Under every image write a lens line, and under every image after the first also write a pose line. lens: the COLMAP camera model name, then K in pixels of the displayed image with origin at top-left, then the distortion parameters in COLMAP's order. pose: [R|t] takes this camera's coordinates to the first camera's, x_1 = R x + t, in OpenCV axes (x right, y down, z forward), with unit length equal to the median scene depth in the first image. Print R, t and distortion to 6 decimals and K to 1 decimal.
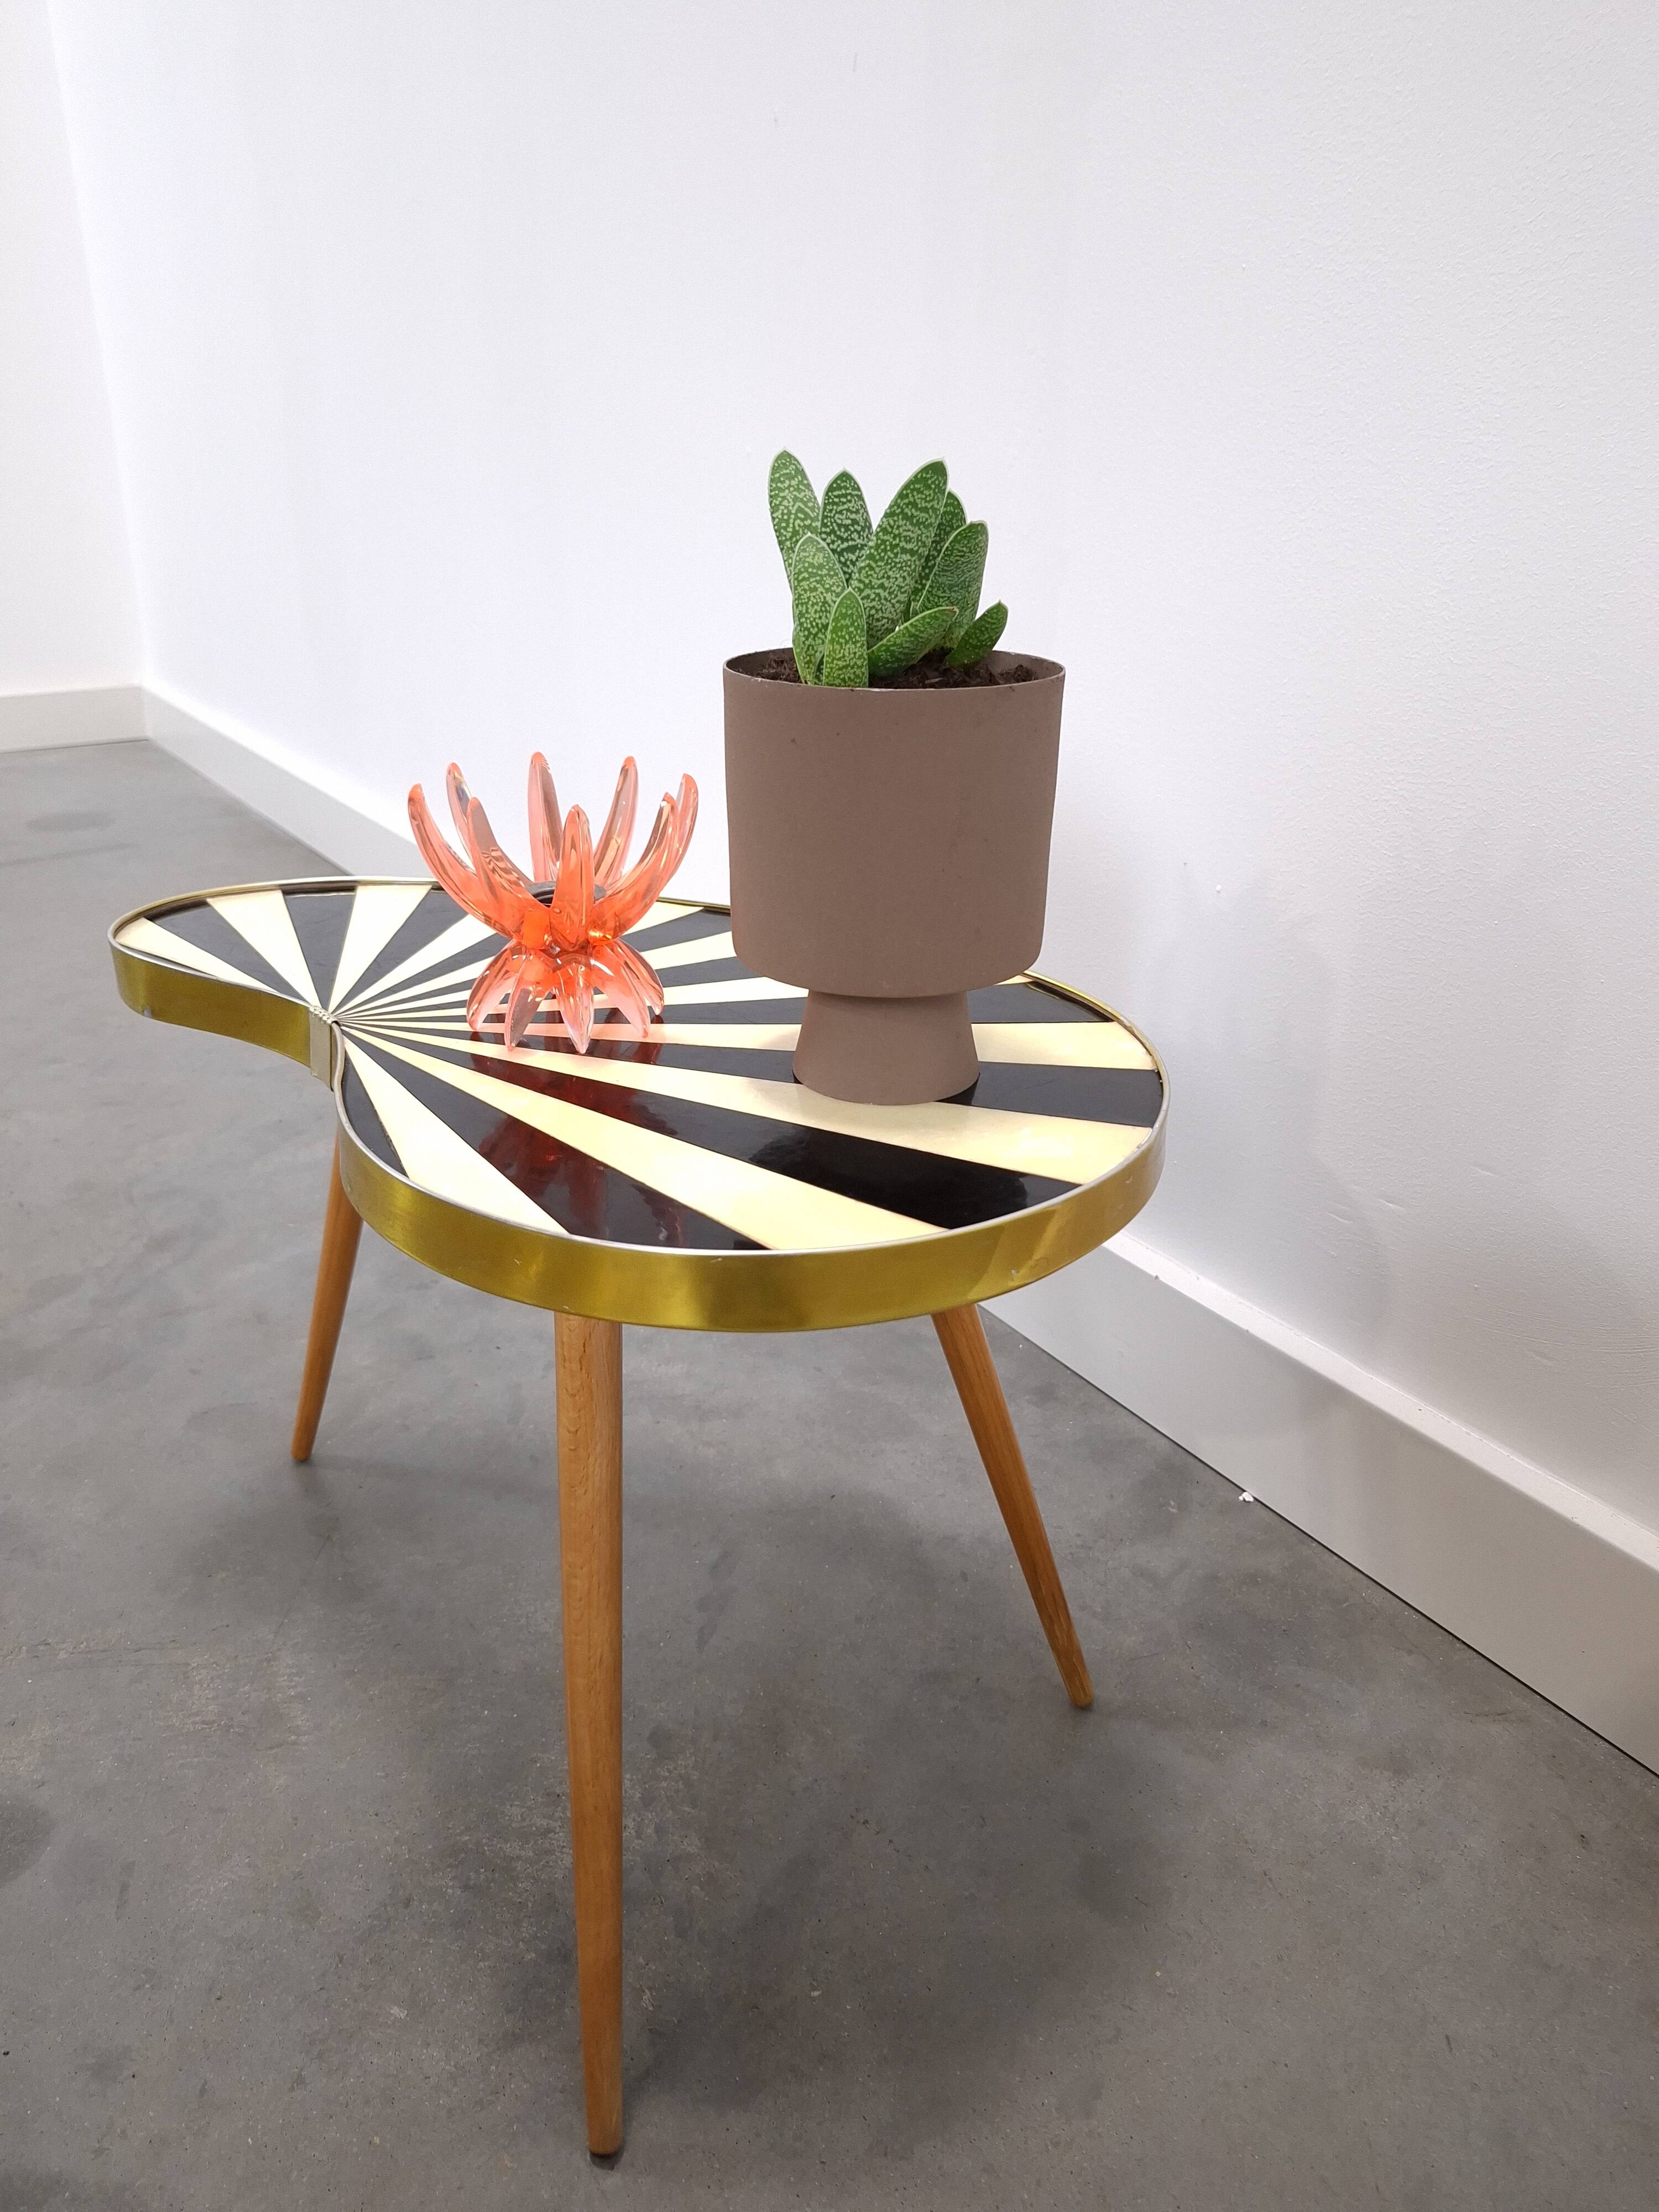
lens RADIAL K [[1577.5, 0, 816.8], [0, 1577.5, 1074.7], [0, 0, 1]] dist [0.030512, -0.032409]
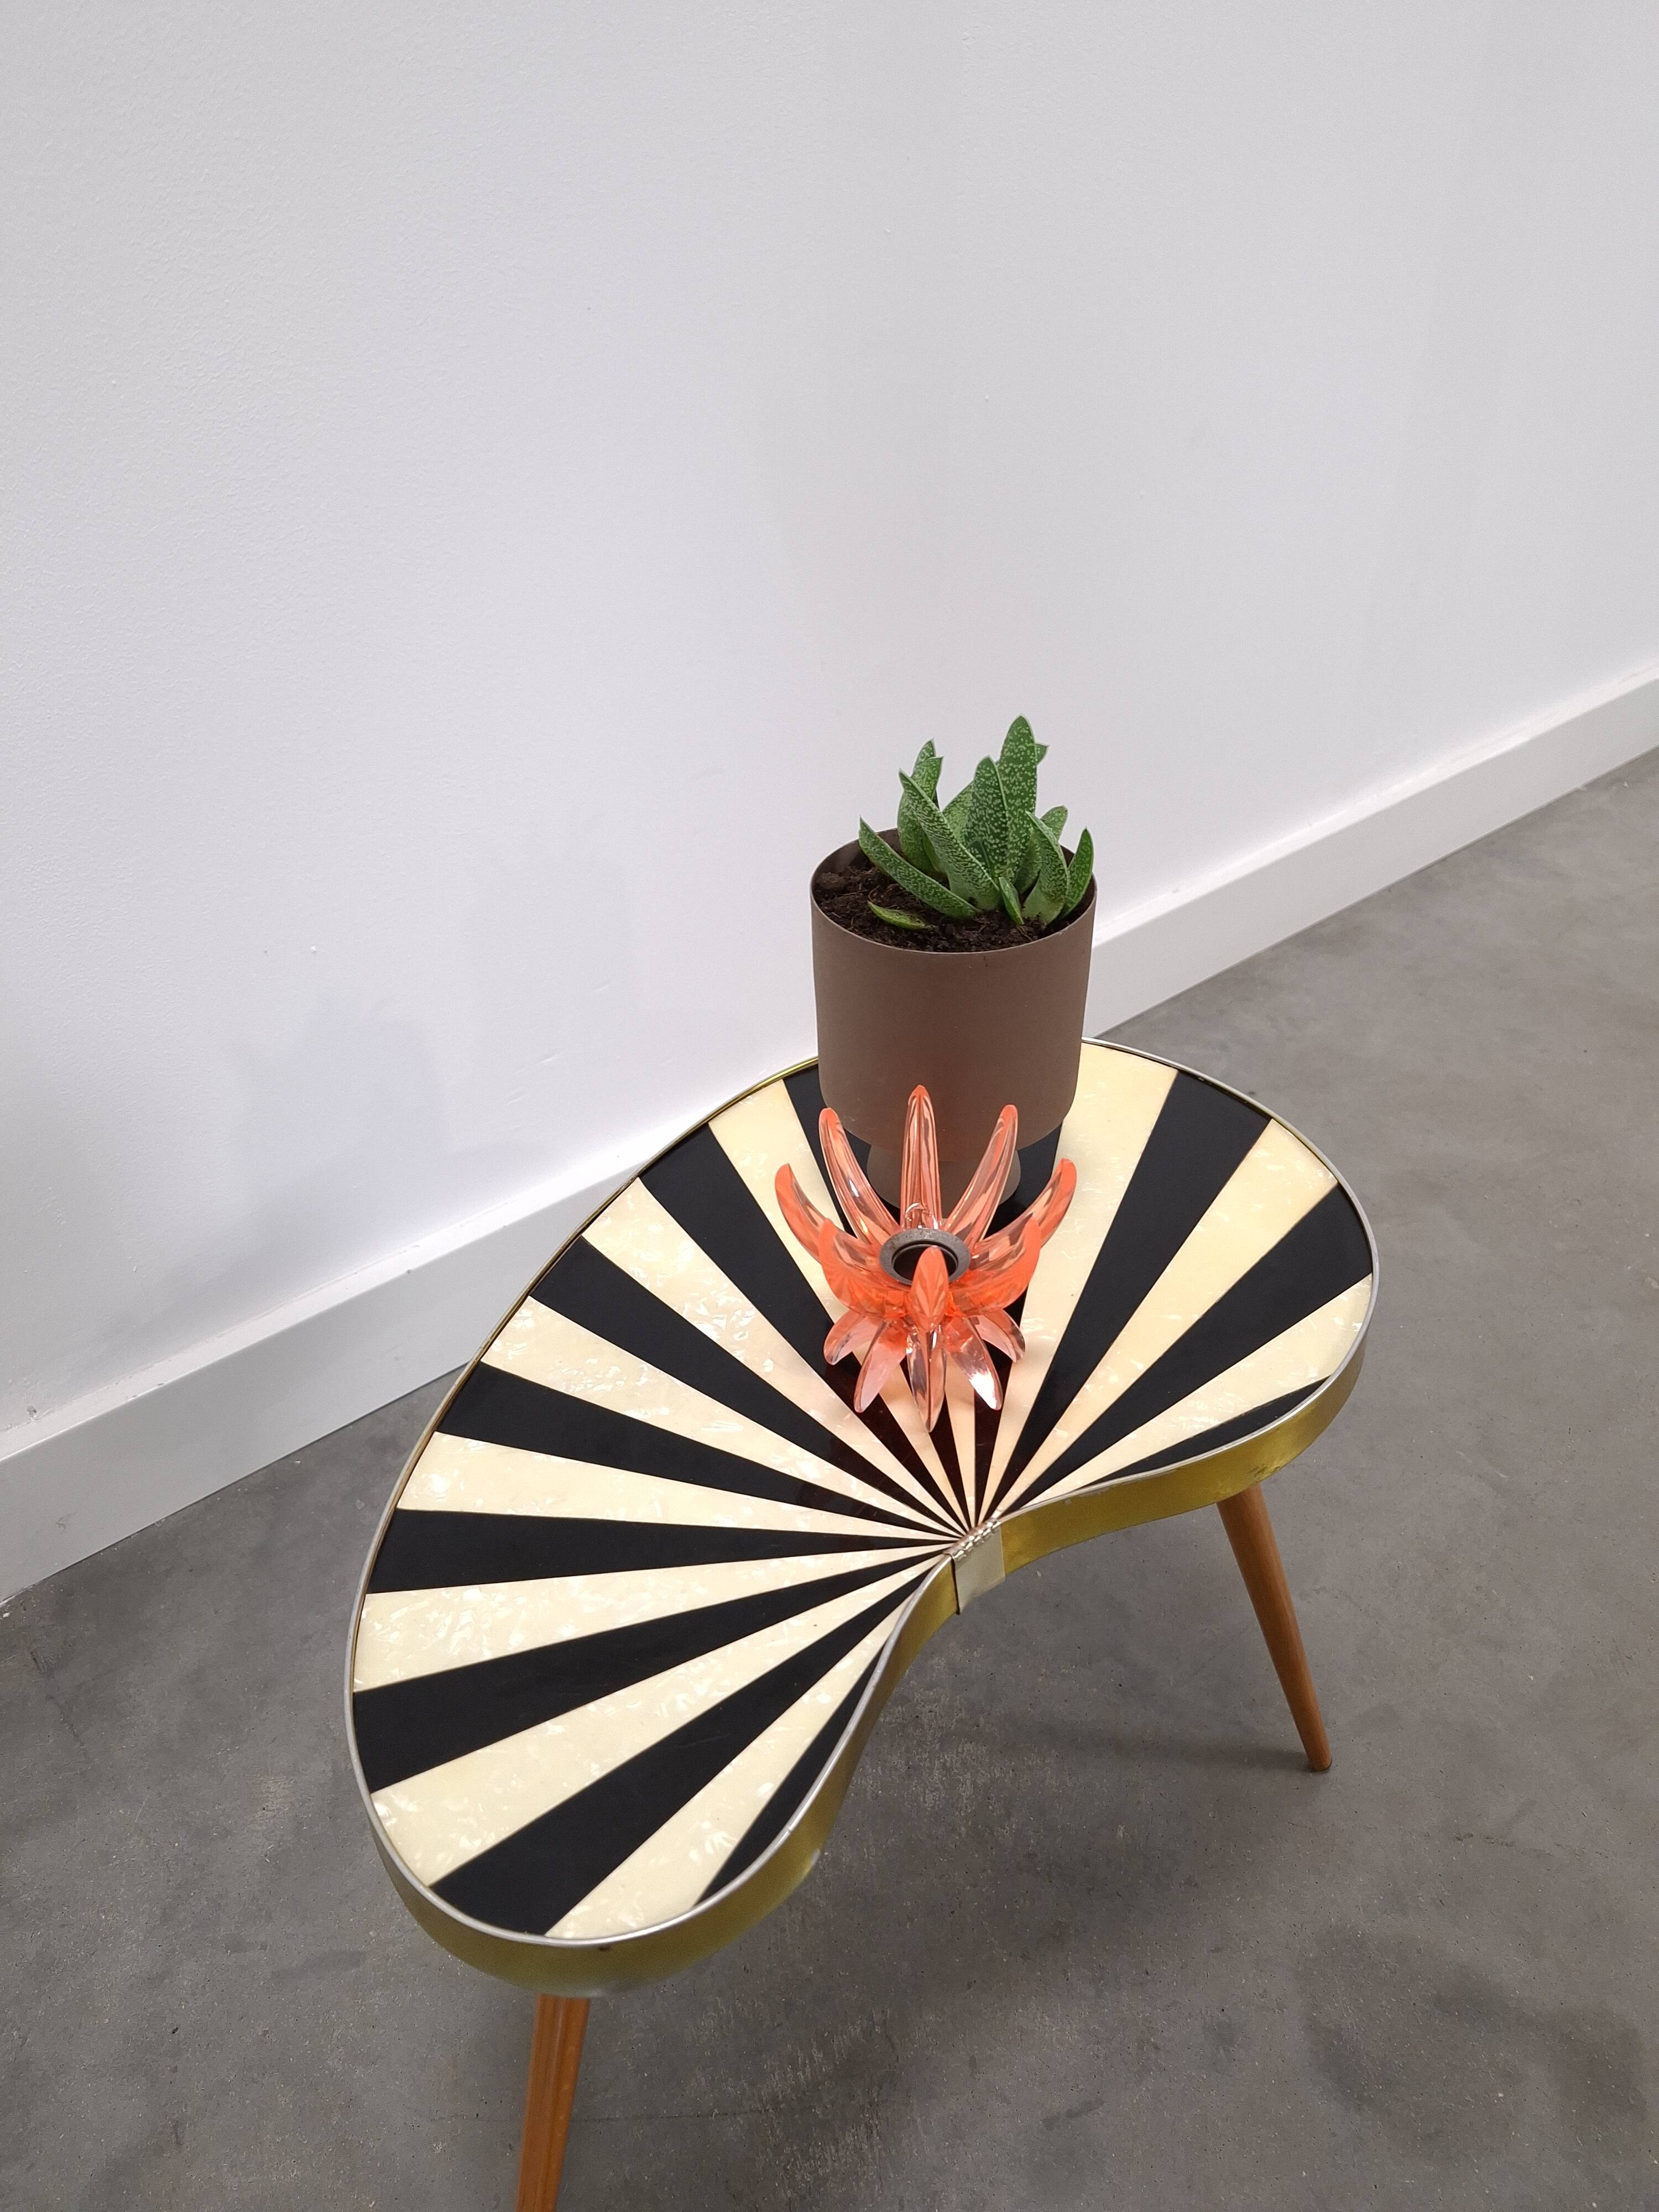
lens RADIAL K [[1577.5, 0, 817.6], [0, 1577.5, 1089.8], [0, 0, 1]] dist [0.030512, -0.032409]
pose [[-0.094773, -0.587425, 0.803710, -0.832860], [0.391630, 0.720245, 0.572602, -0.644830], [-0.915229, 0.369025, 0.161794, 0.685033]]
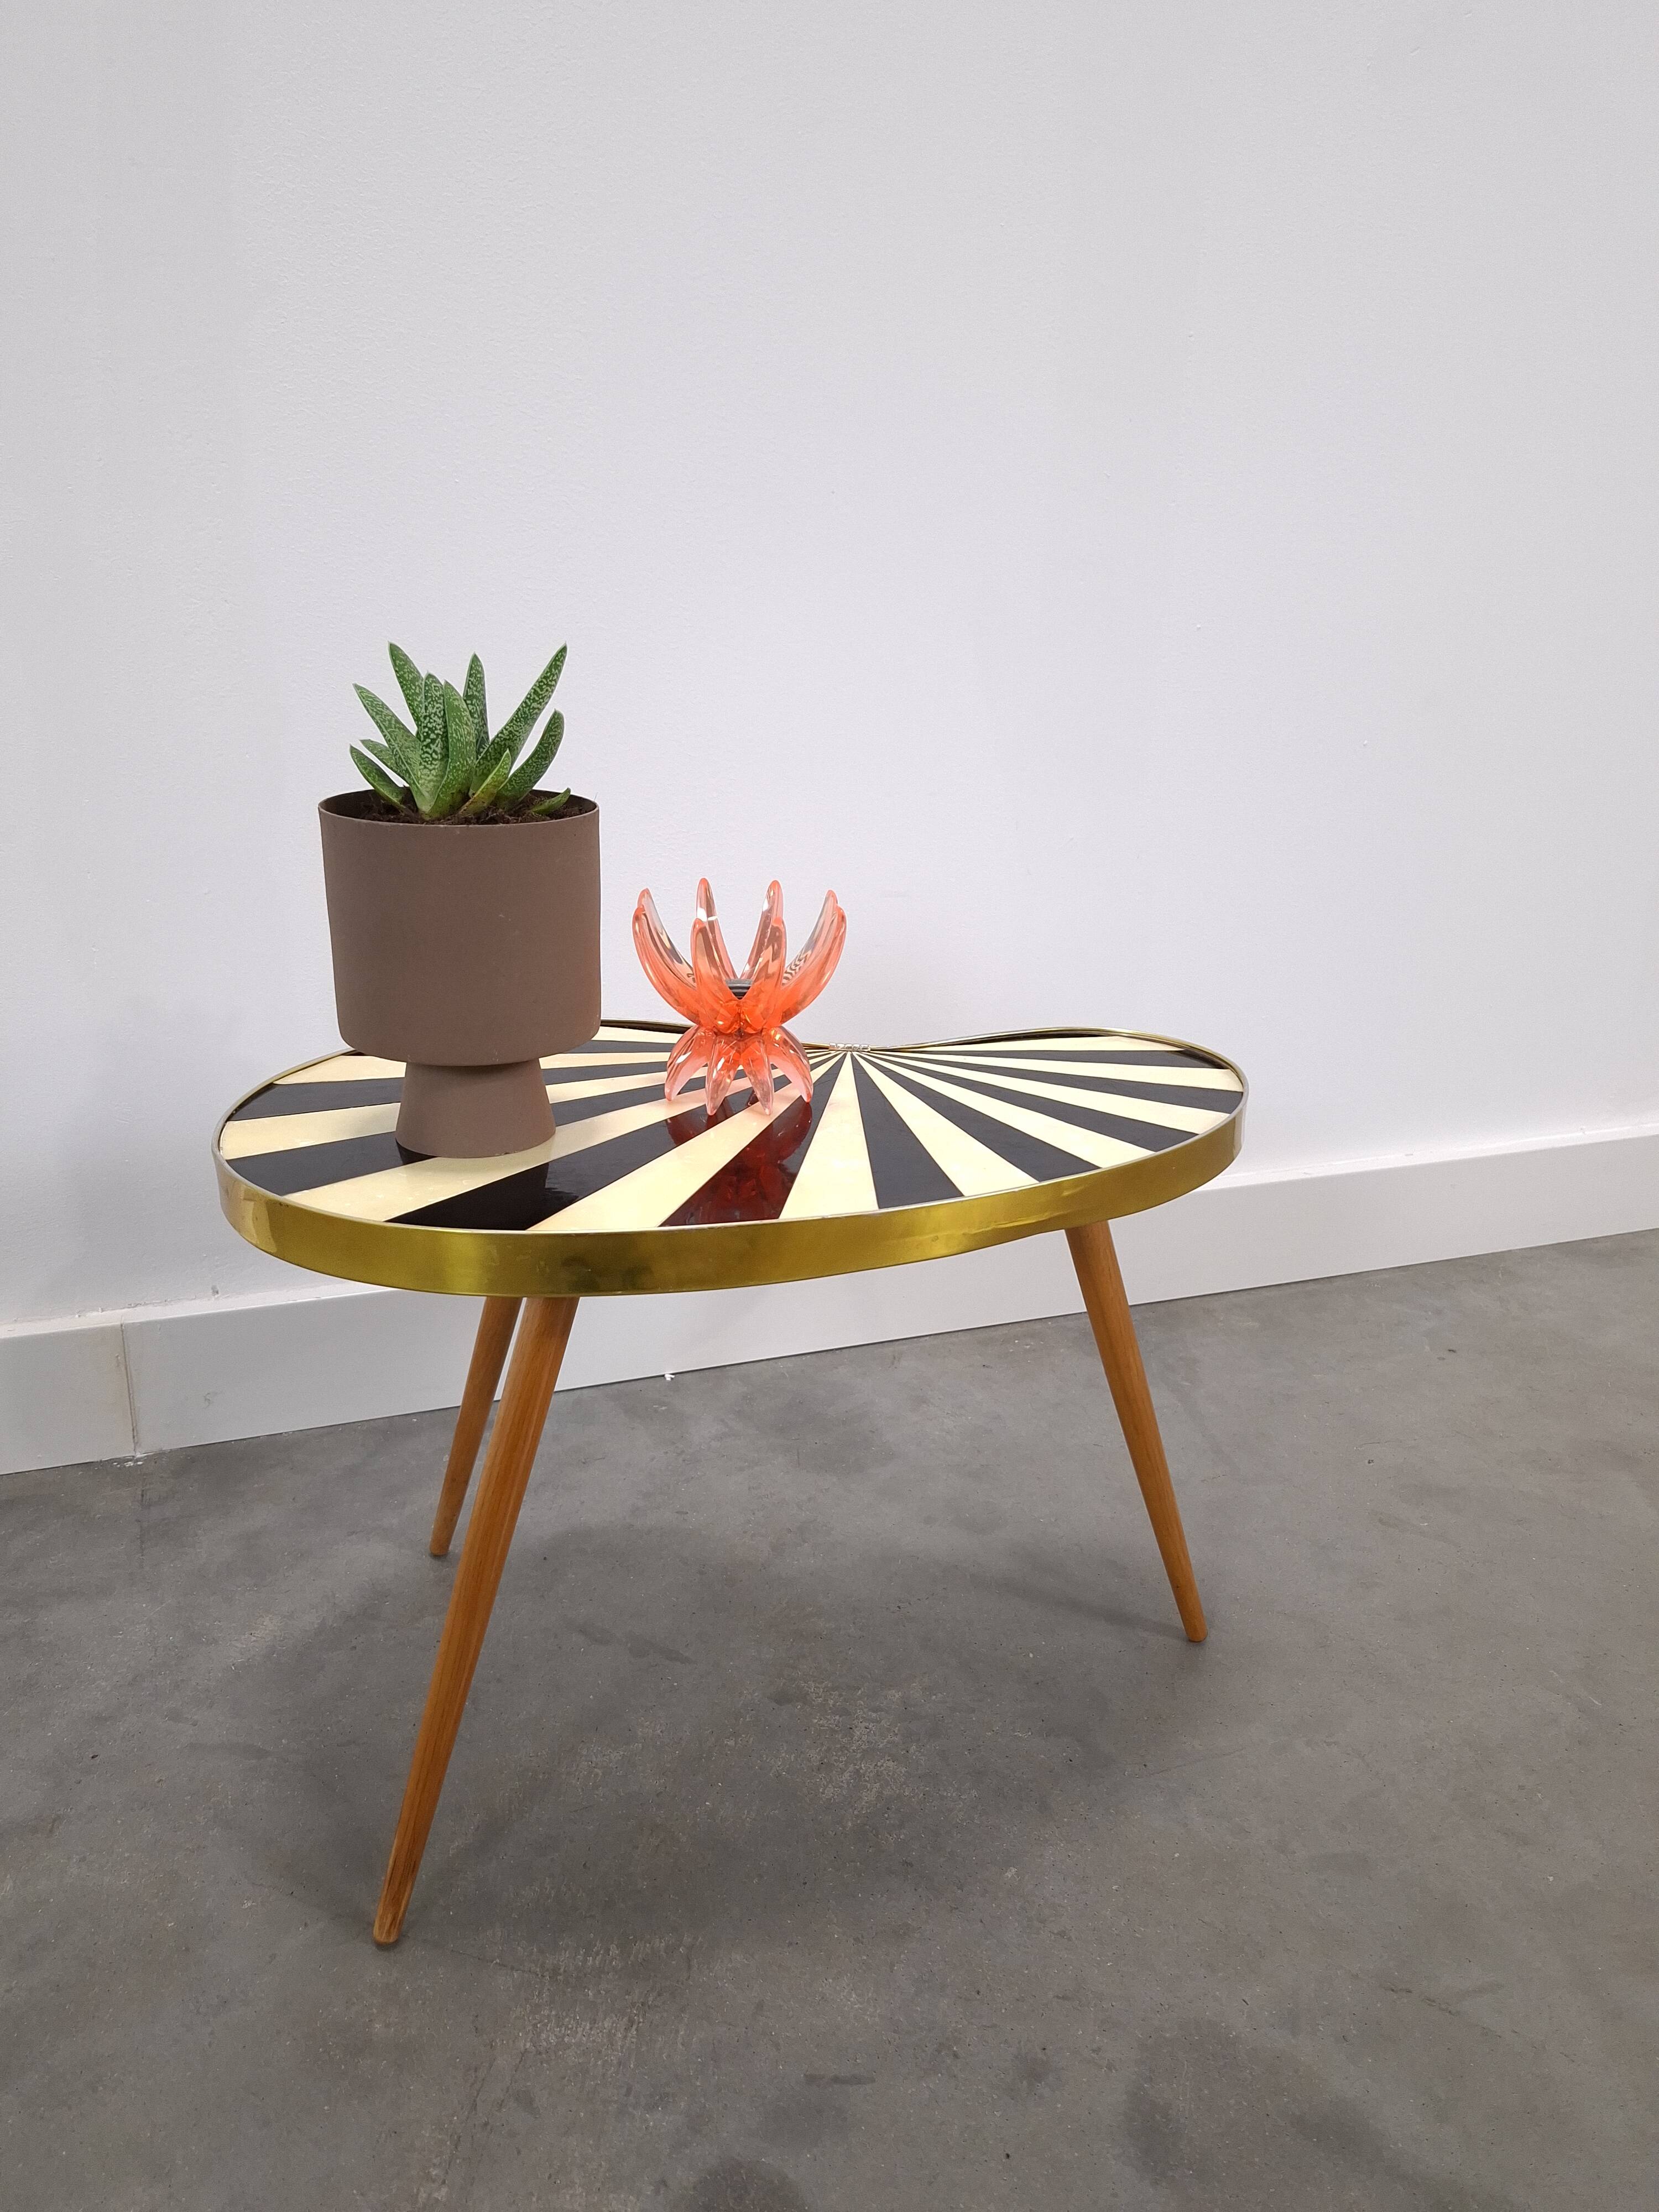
lens RADIAL K [[1577.5, 0, 808.3], [0, 1577.5, 1085.4], [0, 0, 1]] dist [0.030512, -0.032409]
pose [[0.247933, -0.308740, 0.918264, -1.095718], [0.354198, 0.911124, 0.210705, -0.253553], [-0.901706, 0.273007, 0.335253, 0.486460]]
